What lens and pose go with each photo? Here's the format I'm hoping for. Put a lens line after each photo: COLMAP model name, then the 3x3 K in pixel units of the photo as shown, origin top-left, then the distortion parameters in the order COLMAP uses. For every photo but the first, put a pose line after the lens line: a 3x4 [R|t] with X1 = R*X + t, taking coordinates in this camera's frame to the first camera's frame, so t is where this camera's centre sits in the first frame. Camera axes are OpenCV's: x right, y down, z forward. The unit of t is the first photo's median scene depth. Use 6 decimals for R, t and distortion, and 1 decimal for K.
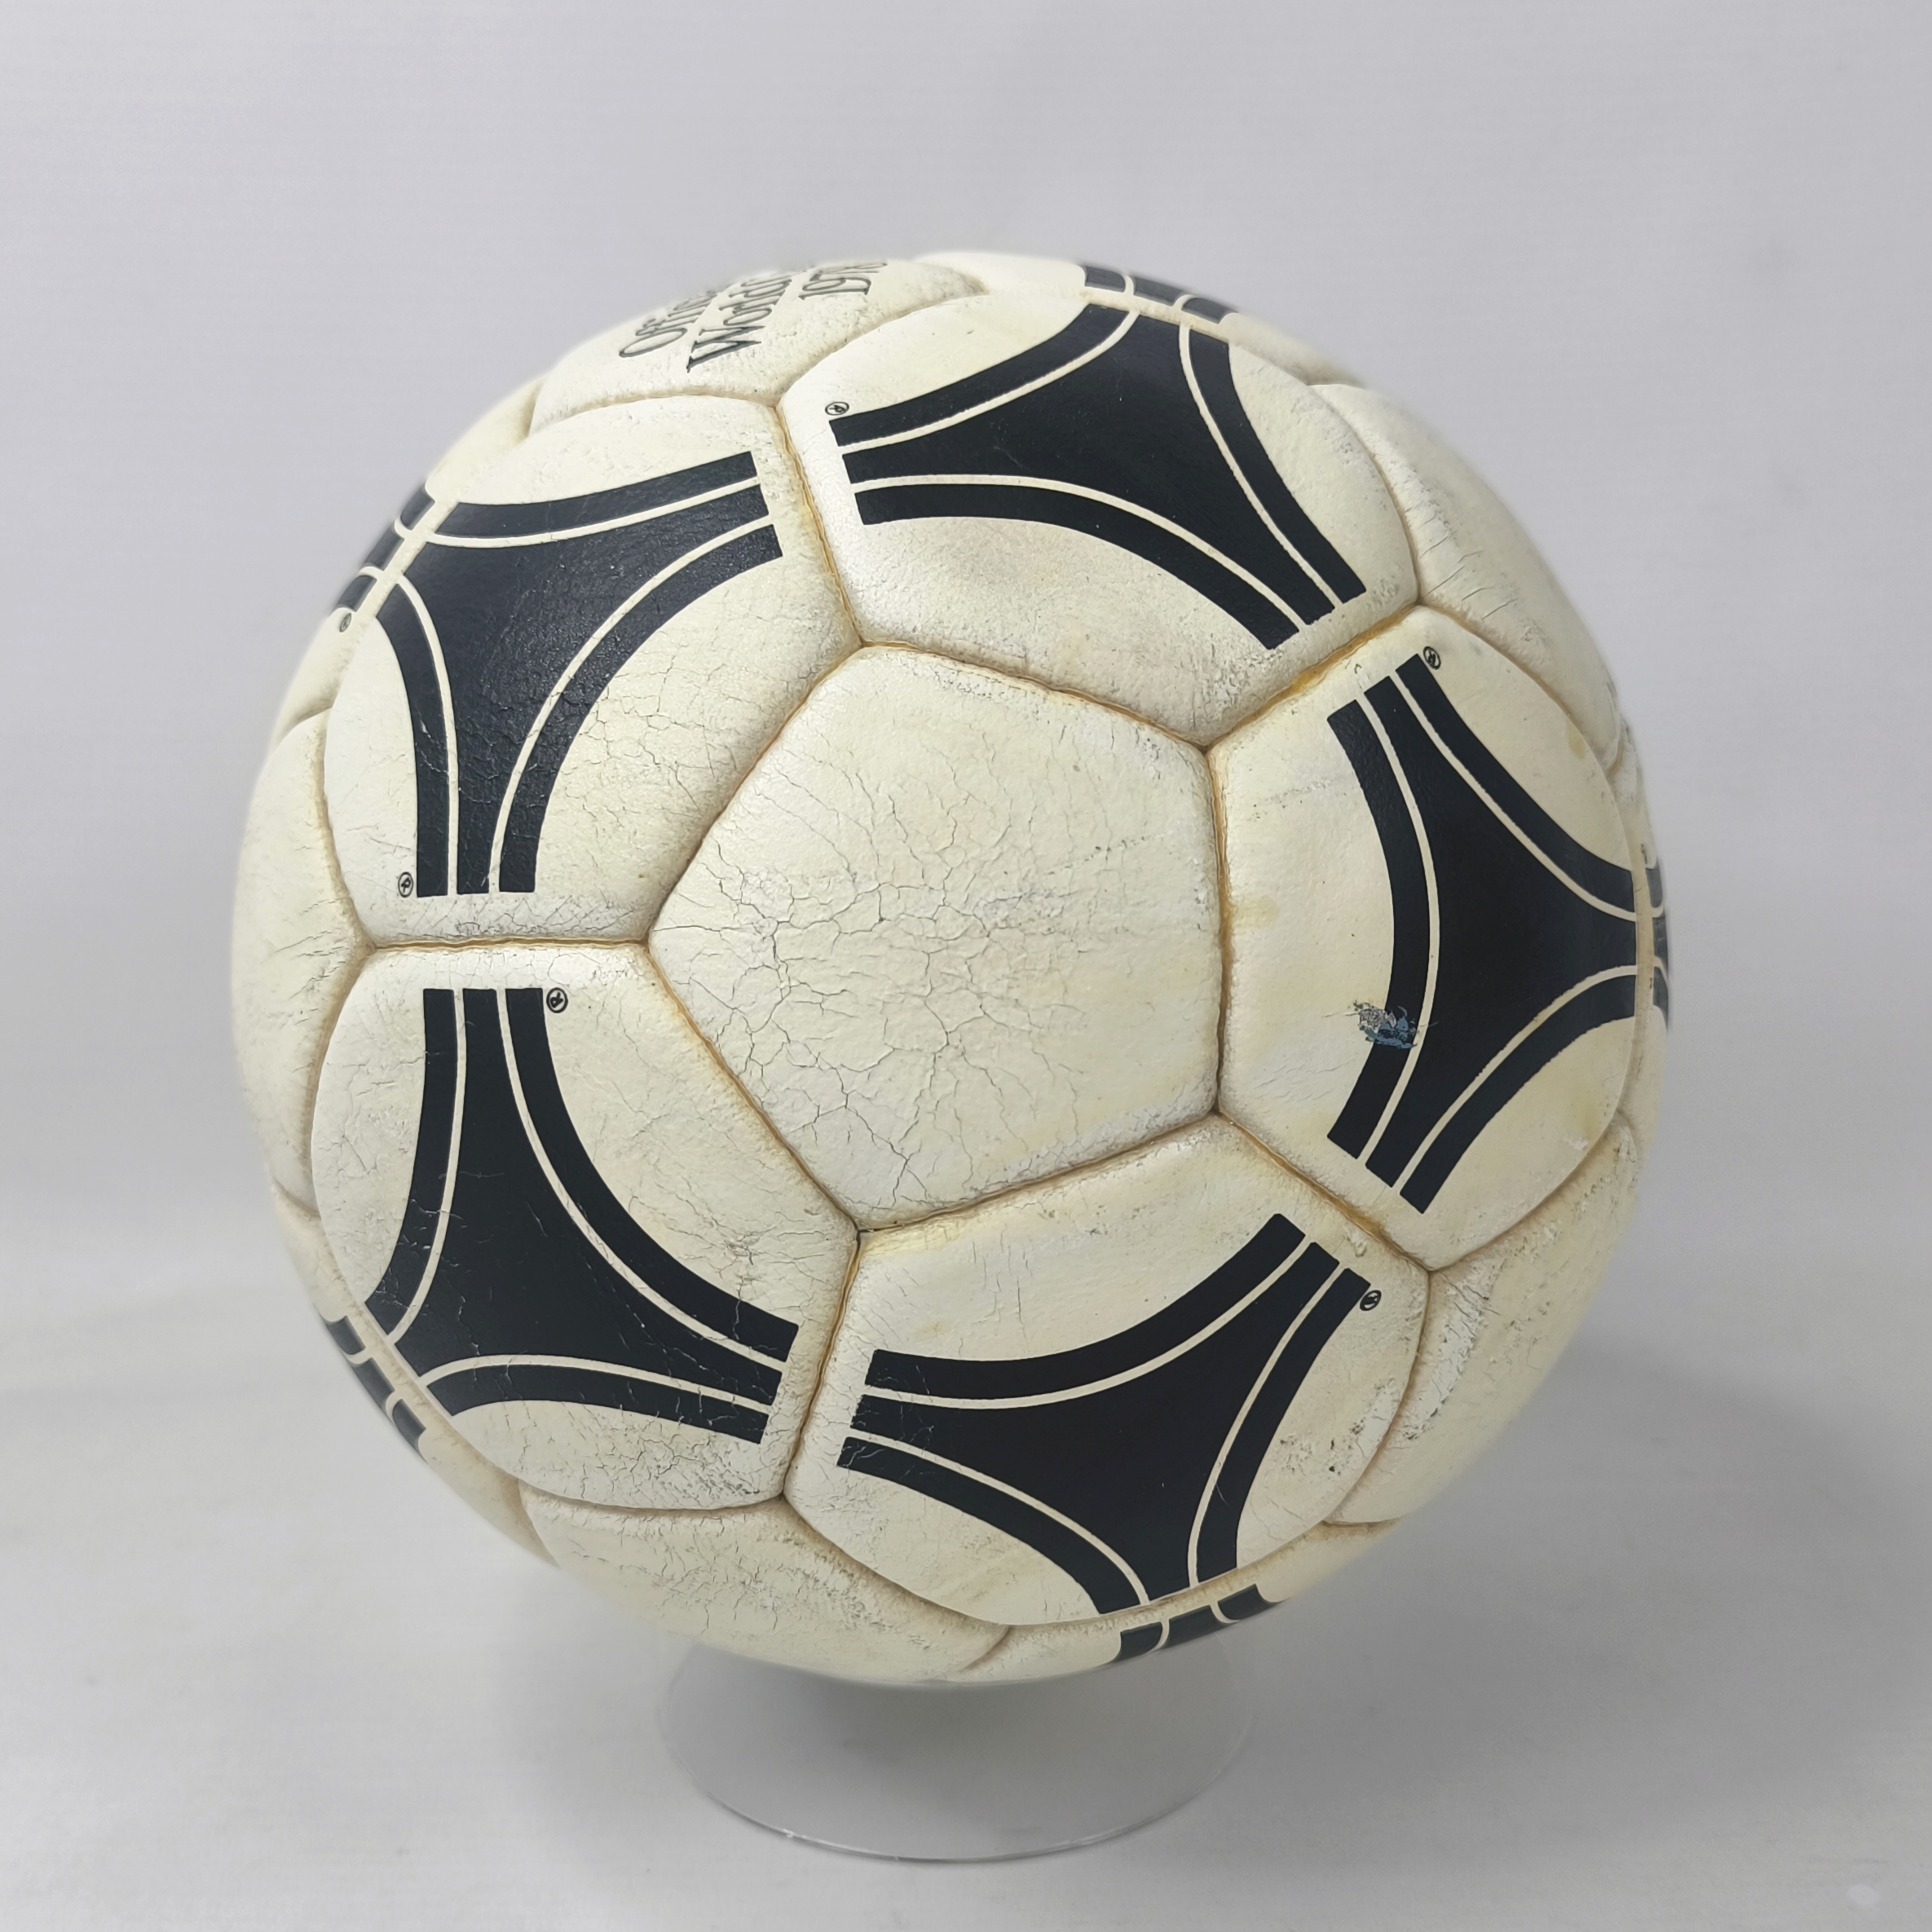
lens RADIAL K [[1926.5, 0, 1006.4], [0, 1926.5, 926.7], [0, 0, 1]] dist [0.048407, -0.018075]
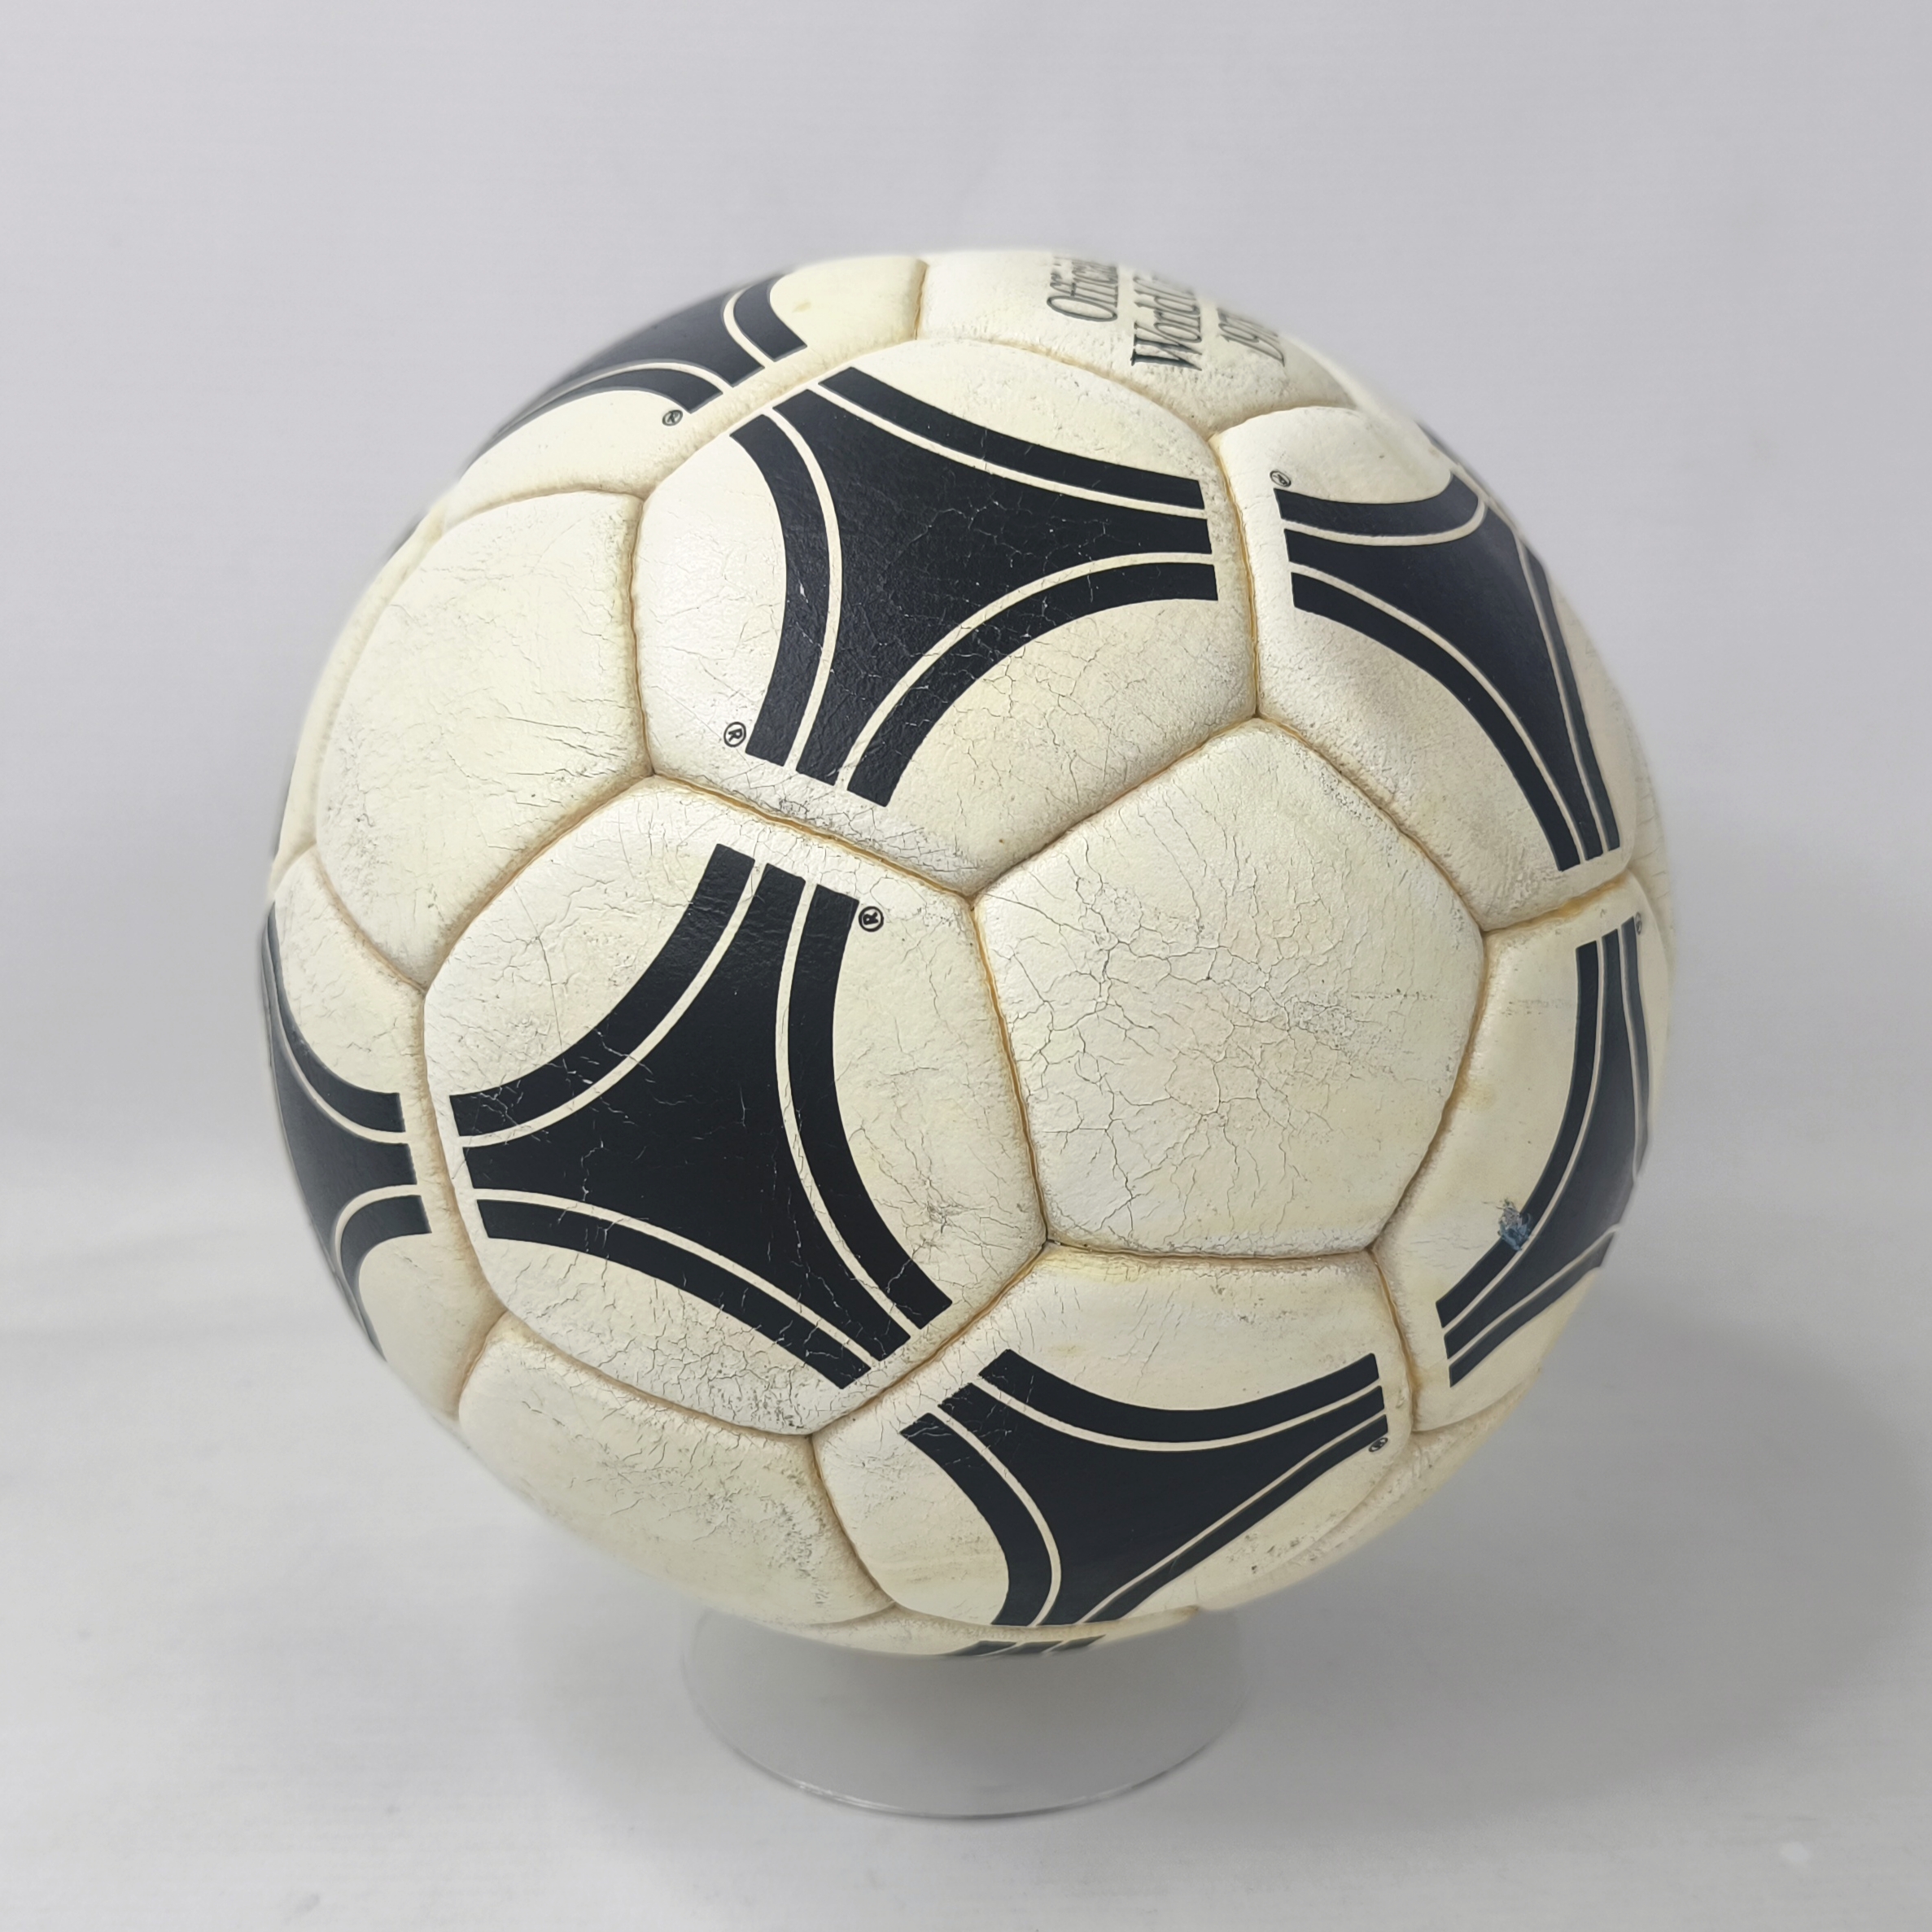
lens RADIAL K [[1926.5, 0, 1006.4], [0, 1926.5, 926.7], [0, 0, 1]] dist [0.048407, -0.018075]
pose [[0.879936, 0.389950, 0.271389, -0.435029], [-0.397436, 0.917165, -0.029222, 0.042674], [-0.260304, -0.082147, 0.962026, 0.027309]]
